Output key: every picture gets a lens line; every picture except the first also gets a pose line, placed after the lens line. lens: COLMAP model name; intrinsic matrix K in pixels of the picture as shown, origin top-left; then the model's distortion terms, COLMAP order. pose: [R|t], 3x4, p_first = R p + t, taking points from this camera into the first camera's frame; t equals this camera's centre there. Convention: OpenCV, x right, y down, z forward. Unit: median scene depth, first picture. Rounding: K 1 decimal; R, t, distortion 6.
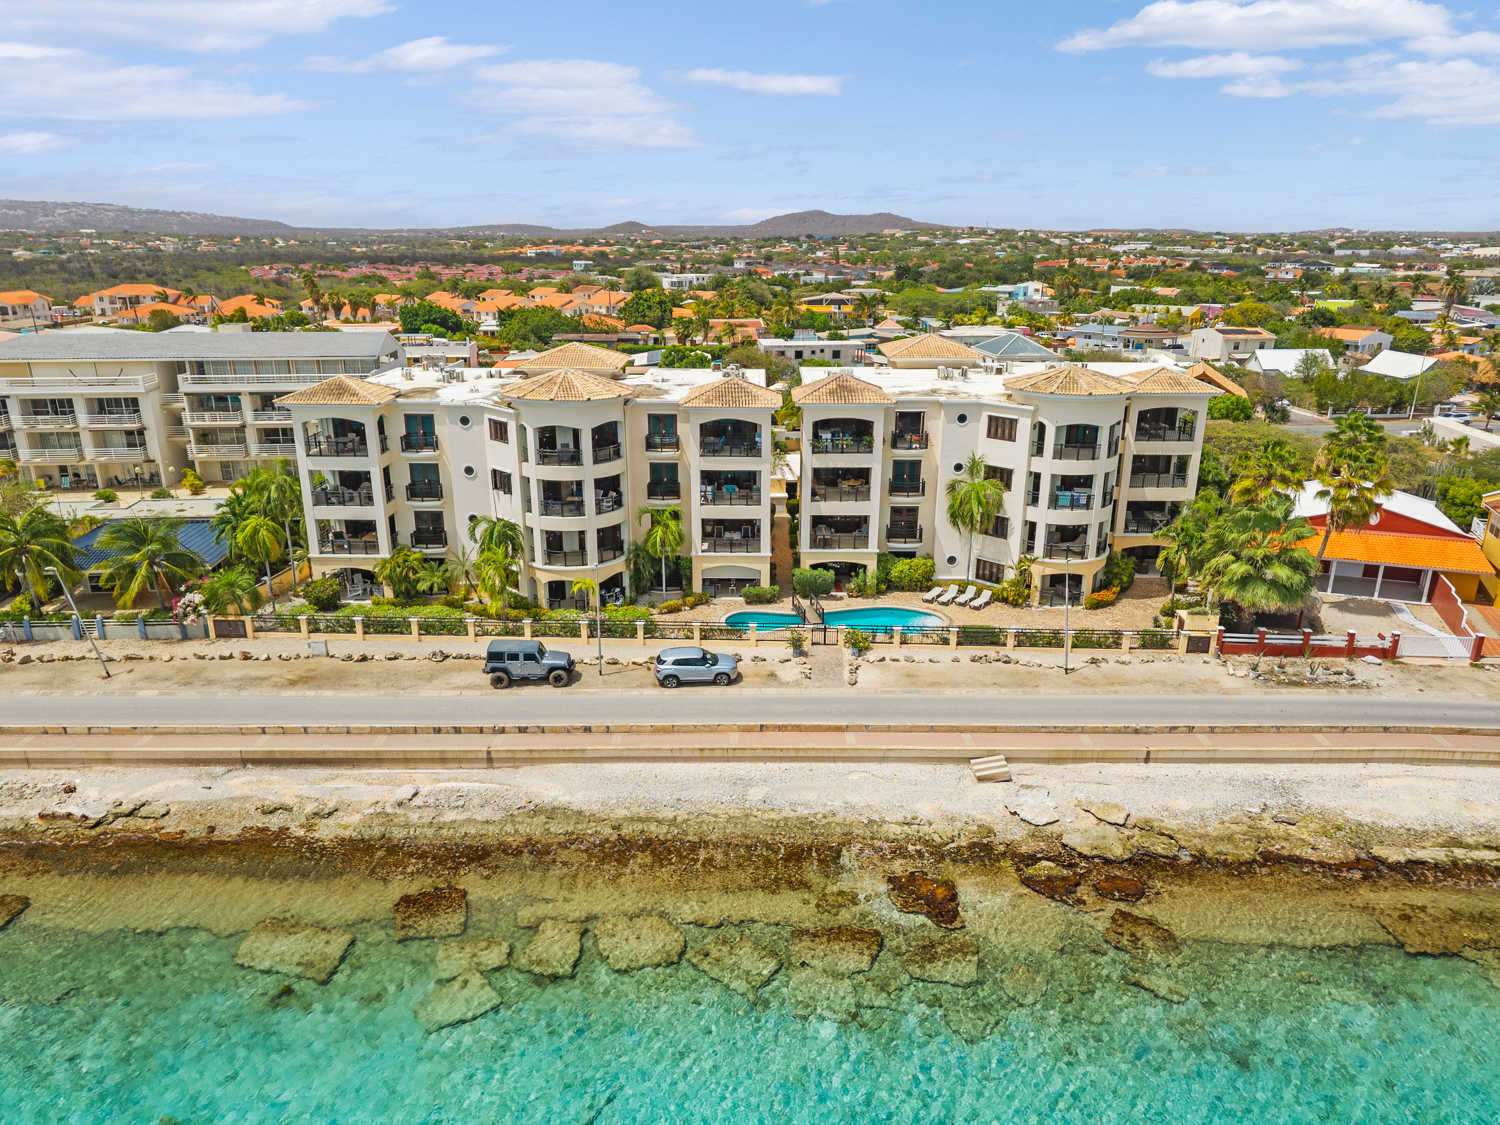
lens RADIAL K [[1043.5, 0, 733.8], [0, 1043.5, 606.7], [0, 0, 1]] dist [-0.009616, -0.003301]
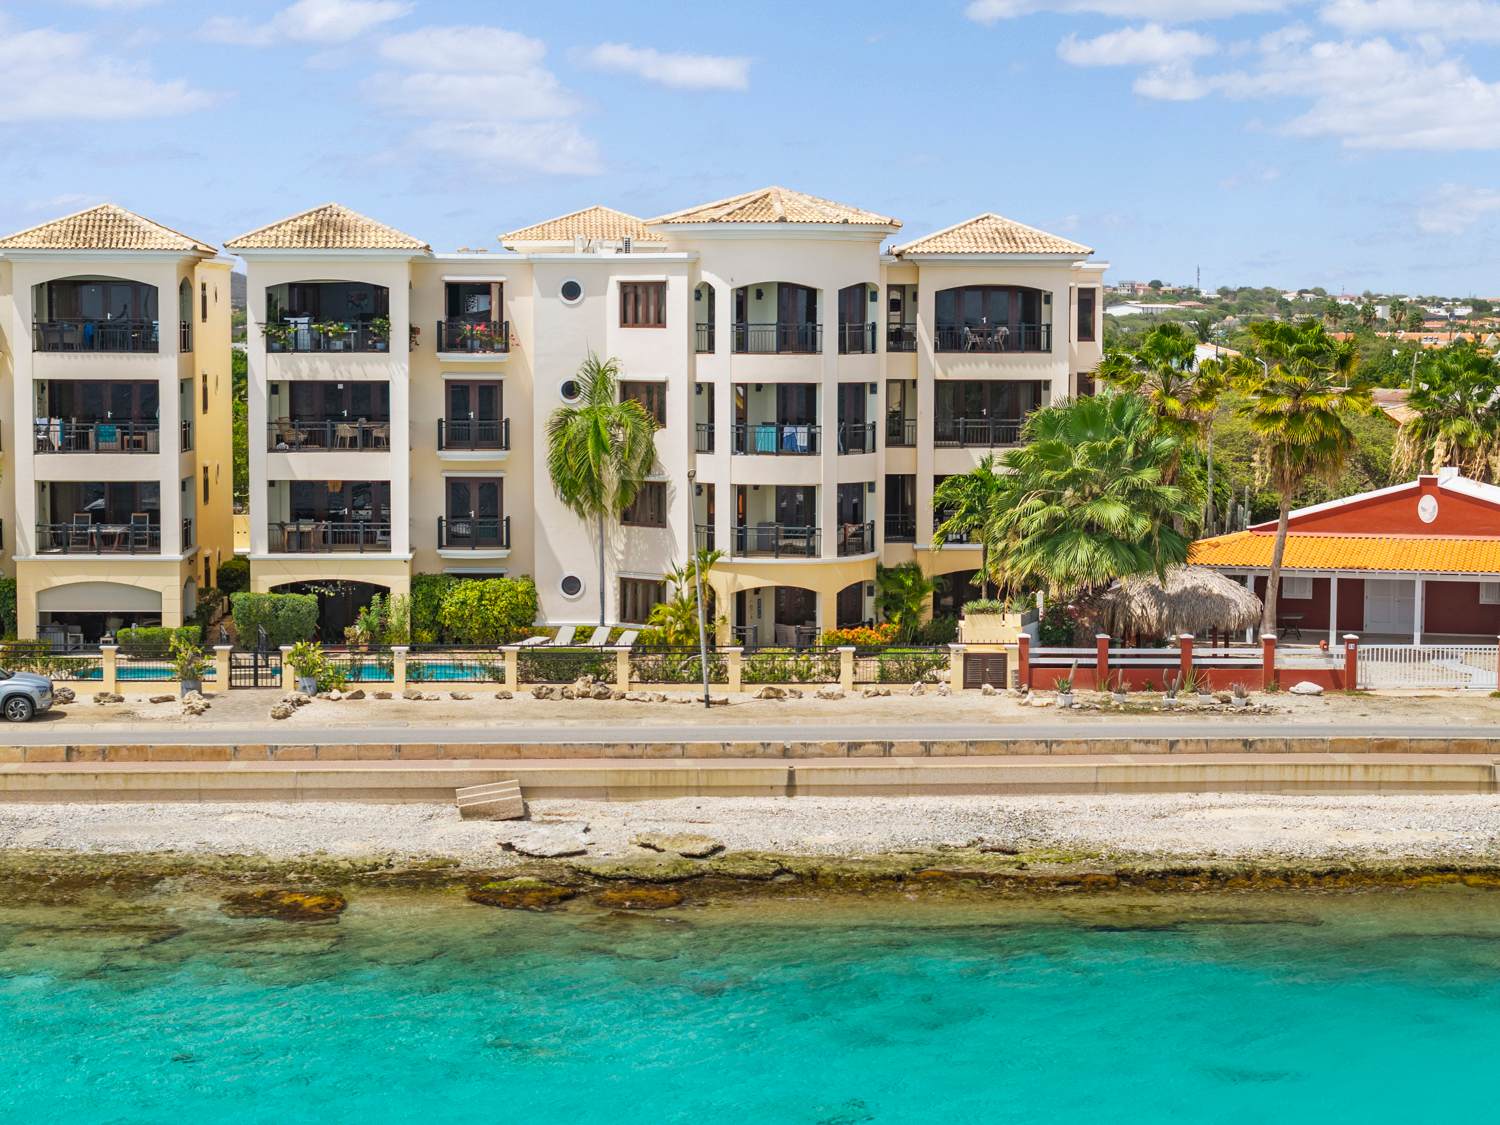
lens RADIAL K [[3028.6, 0, 749.3], [0, 3028.6, 559.2], [0, 0, 1]] dist [0.068683, 0.000000]
pose [[0.996070, 0.002777, 0.088528, 0.175138], [0.018904, 0.969811, -0.243124, 0.302417], [-0.086530, 0.243842, 0.965947, -0.389494]]
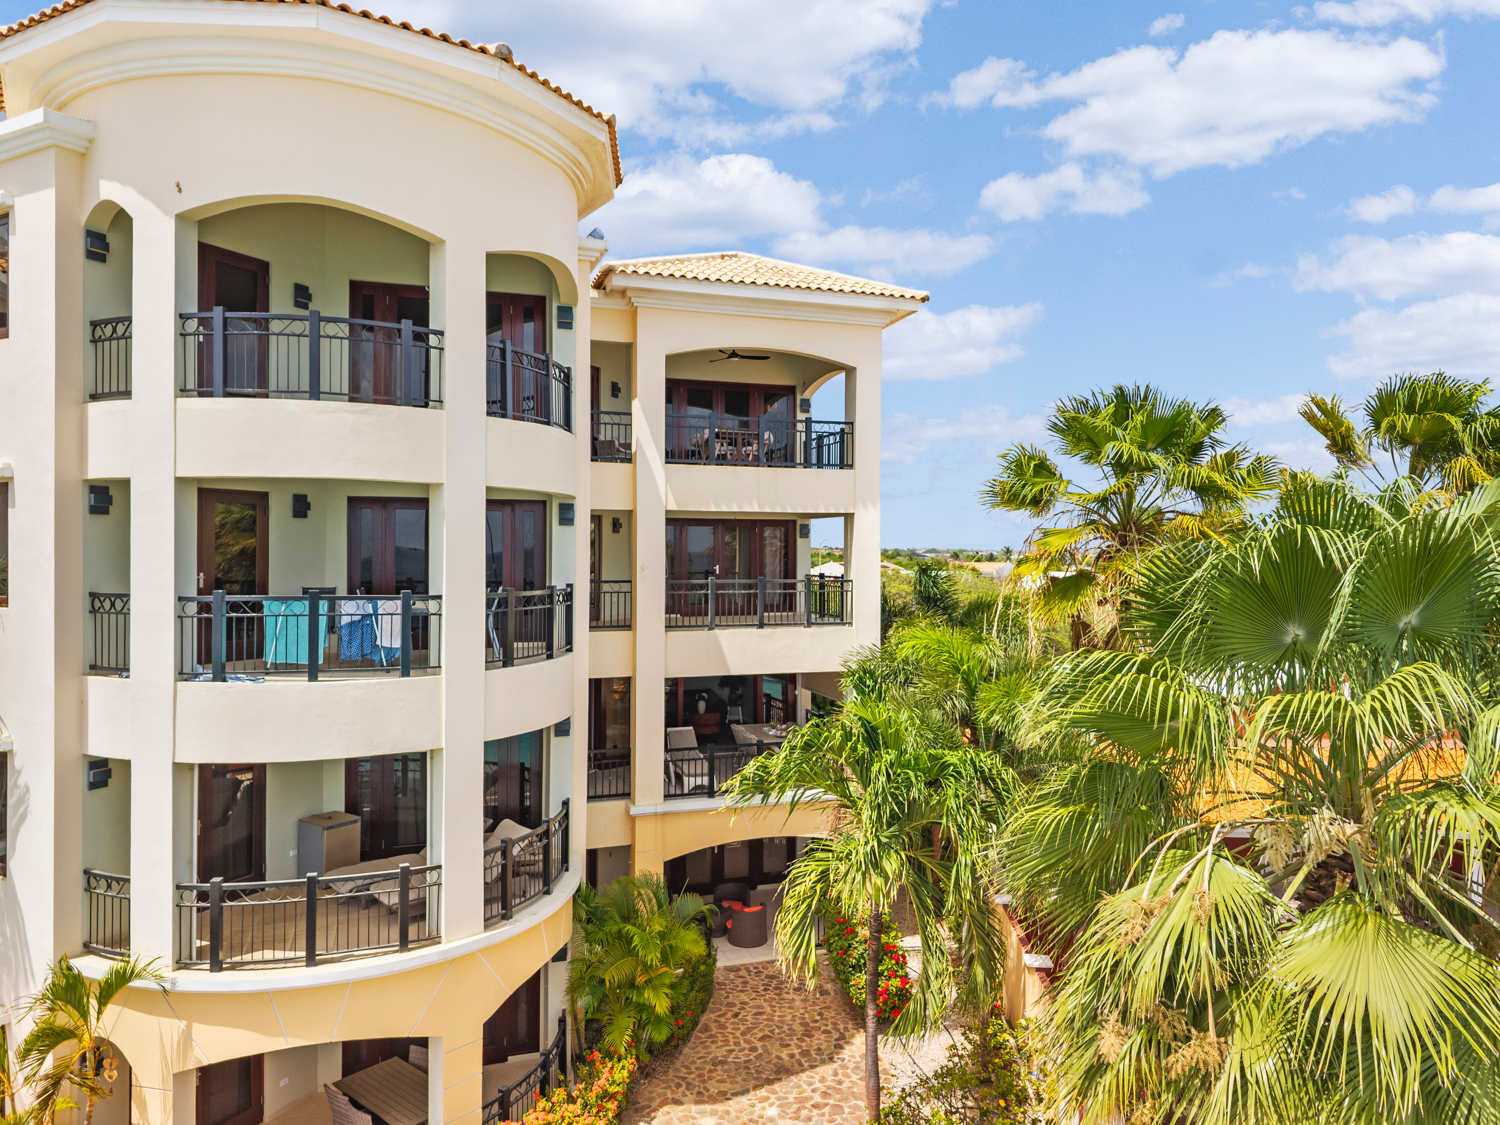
lens RADIAL K [[1043.5, 0, 745.2], [0, 1043.5, 513.3], [0, 0, 1]] dist [-0.009616, -0.003301]
pose [[0.941010, 0.016502, 0.337977, 0.322683], [0.107235, 0.932785, -0.344112, -0.046975], [-0.320939, 0.360055, 0.875990, 0.779554]]
